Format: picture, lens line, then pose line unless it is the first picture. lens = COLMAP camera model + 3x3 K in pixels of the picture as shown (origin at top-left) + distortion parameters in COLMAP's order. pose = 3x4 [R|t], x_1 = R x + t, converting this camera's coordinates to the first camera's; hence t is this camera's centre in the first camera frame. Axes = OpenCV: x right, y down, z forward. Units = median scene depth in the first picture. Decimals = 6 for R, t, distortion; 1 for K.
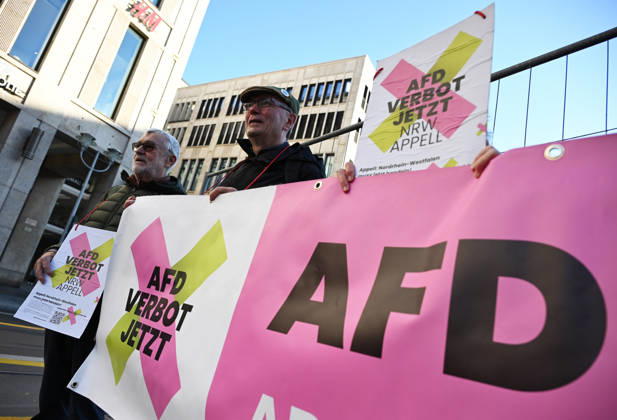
lens RADIAL K [[430.4, 0, 301.4], [0, 430.4, 211.8], [0, 0, 1]] dist [0.003908, 0.000009]
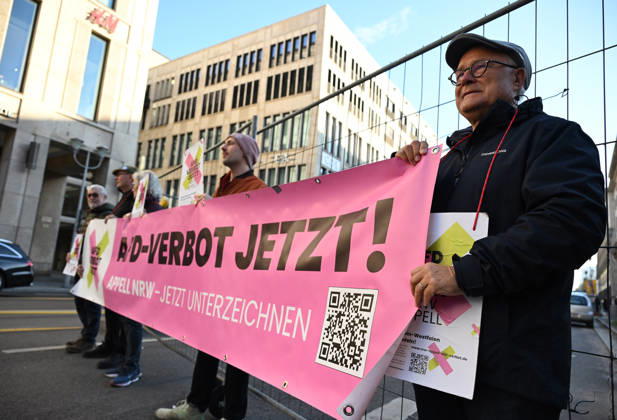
lens RADIAL K [[430.4, 0, 301.4], [0, 430.4, 211.8], [0, 0, 1]] dist [0.003908, 0.000009]
pose [[0.986584, -0.159722, -0.033788, 0.086789], [0.162566, 0.980154, 0.113446, -0.014824], [0.014997, -0.117416, 0.992970, -0.132680]]
